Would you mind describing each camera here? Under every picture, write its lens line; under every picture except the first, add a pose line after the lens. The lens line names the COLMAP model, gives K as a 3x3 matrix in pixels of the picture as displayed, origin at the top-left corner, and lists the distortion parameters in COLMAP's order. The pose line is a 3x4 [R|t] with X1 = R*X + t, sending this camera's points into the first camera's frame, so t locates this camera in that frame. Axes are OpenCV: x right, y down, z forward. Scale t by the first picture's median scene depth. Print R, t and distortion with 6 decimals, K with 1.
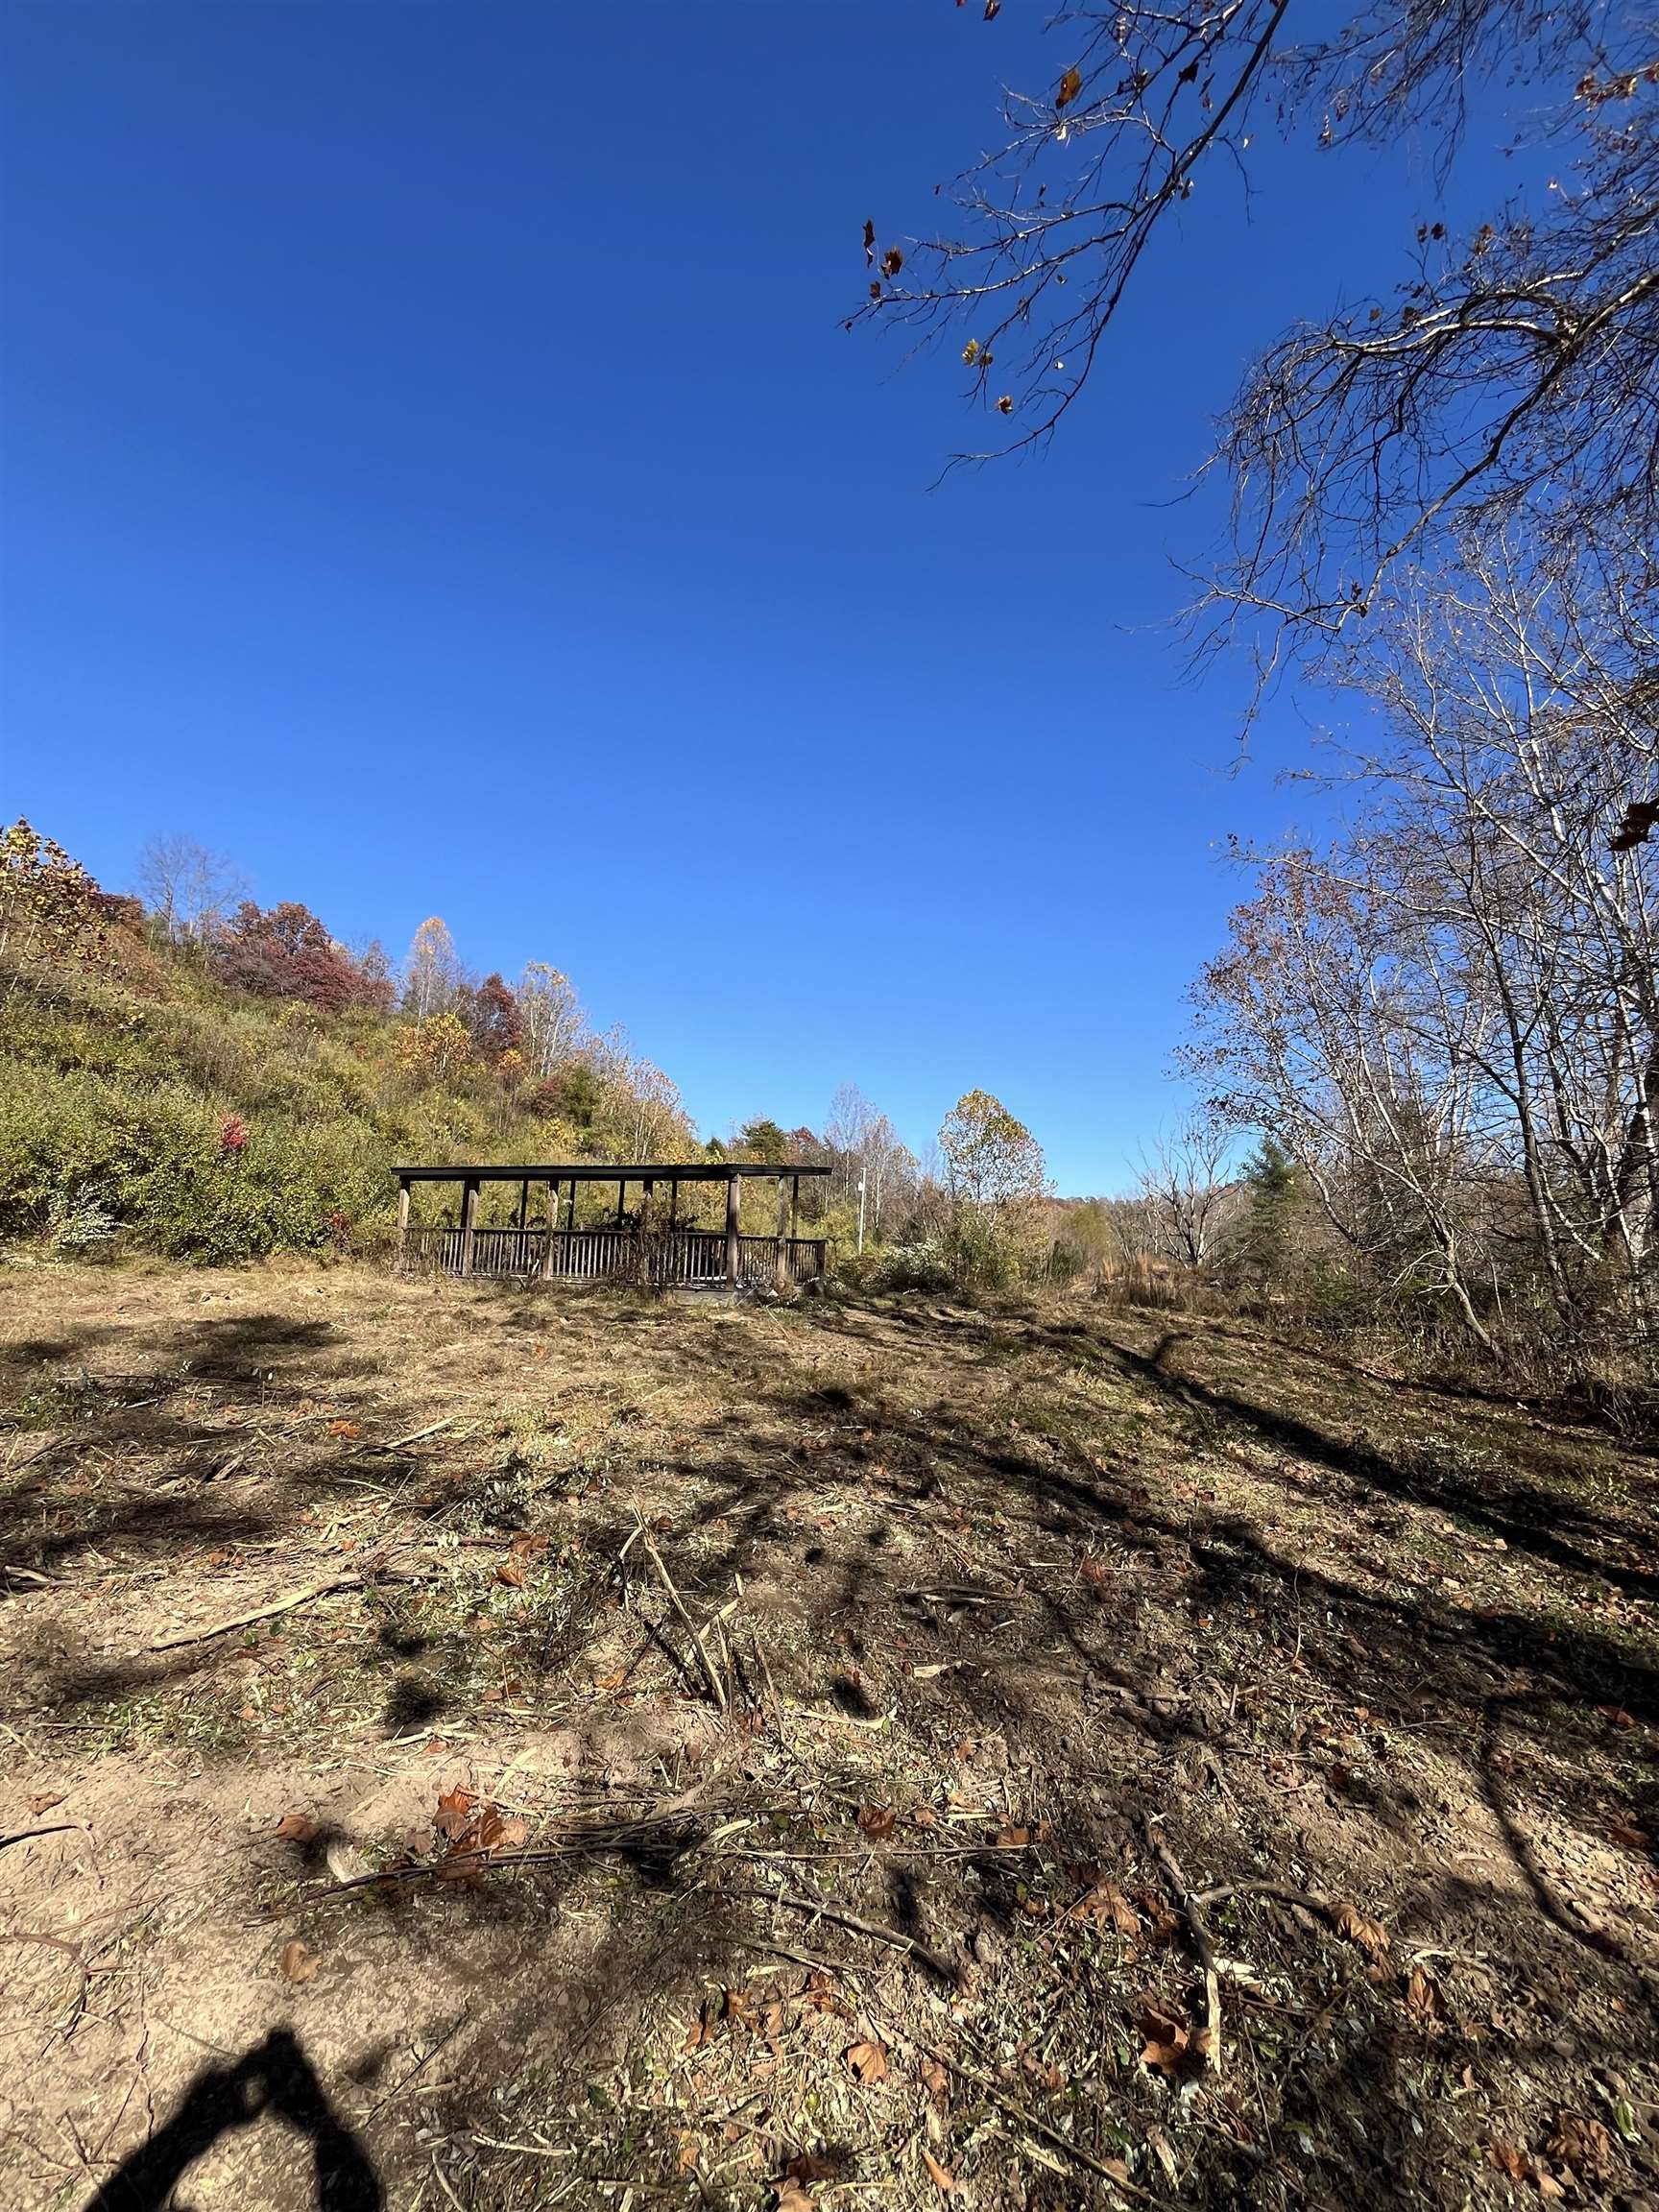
lens RADIAL K [[890.4, 0, 834.5], [0, 890.4, 1106.7], [0, 0, 1]] dist [-0.013869, -0.000131]
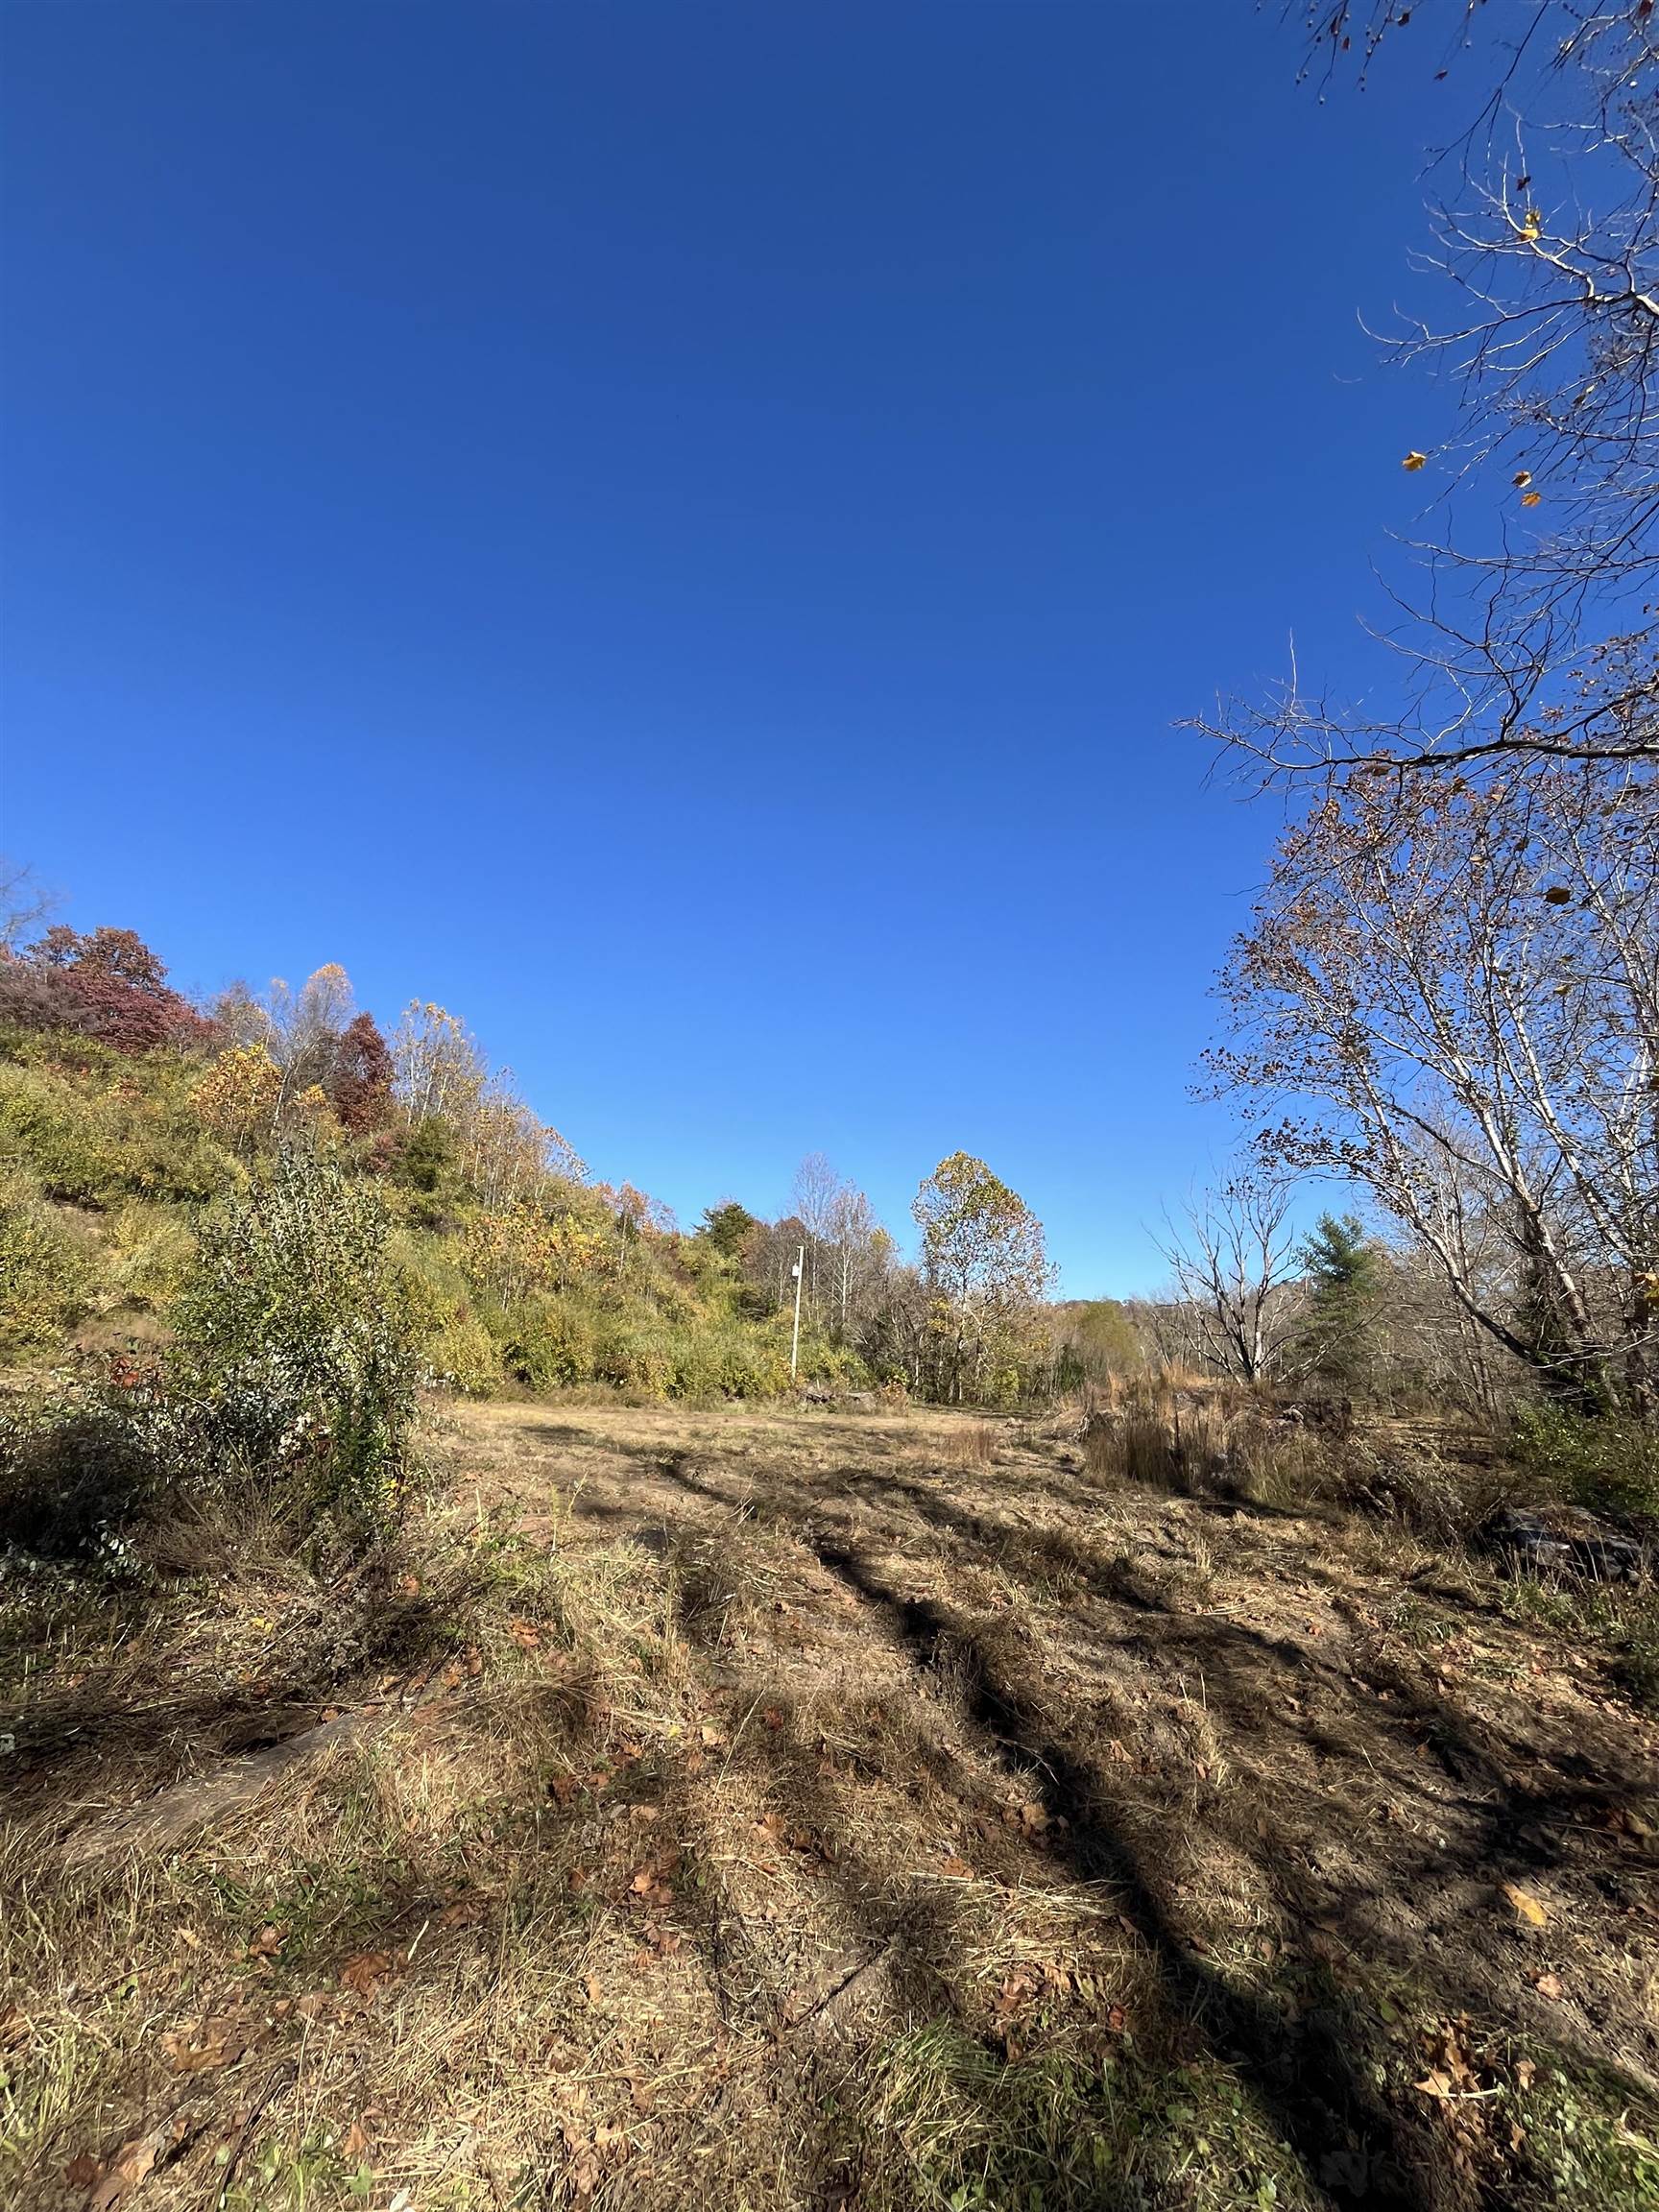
lens RADIAL K [[890.4, 0, 823.9], [0, 890.4, 1108.3], [0, 0, 1]] dist [-0.013869, -0.000131]
pose [[0.998921, -0.012655, -0.044685, 0.077664], [0.007547, 0.993603, -0.112673, 0.032859], [0.045825, 0.112214, 0.992627, 0.200958]]
